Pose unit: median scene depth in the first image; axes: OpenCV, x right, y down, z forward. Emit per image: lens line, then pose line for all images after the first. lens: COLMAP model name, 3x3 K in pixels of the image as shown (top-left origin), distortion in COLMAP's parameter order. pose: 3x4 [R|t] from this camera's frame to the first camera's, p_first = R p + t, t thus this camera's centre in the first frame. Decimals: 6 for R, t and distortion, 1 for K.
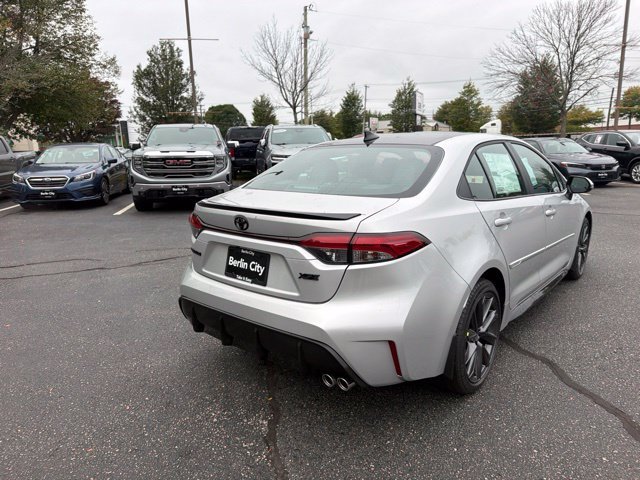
lens RADIAL K [[444.0, 0, 320.0], [0, 444.0, 240.0], [0, 0, 1]] dist [0.036420, -0.044294]
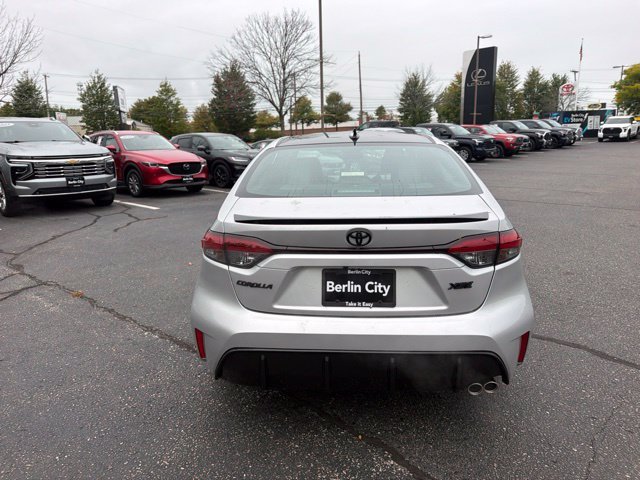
lens RADIAL K [[443.3, 0, 320.6], [0, 443.3, 249.8], [0, 0, 1]] dist [0.029284, -0.040617]
pose [[0.806703, -0.134133, 0.575533, -0.677079], [0.121624, 0.990735, 0.060423, -0.070506], [-0.578306, 0.021256, 0.815543, 0.360665]]
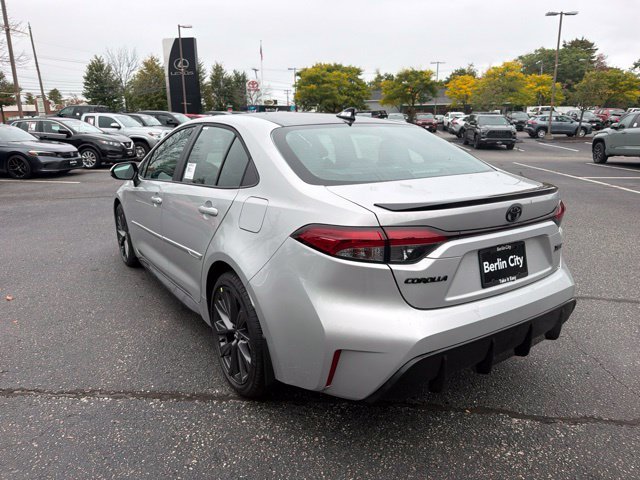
lens RADIAL K [[443.3, 0, 320.6], [0, 443.3, 249.8], [0, 0, 1]] dist [0.029284, -0.040617]
pose [[0.295982, -0.233134, 0.926306, -1.027459], [0.191631, 0.964535, 0.181524, -0.185429], [-0.935774, 0.123781, 0.330161, 1.027612]]
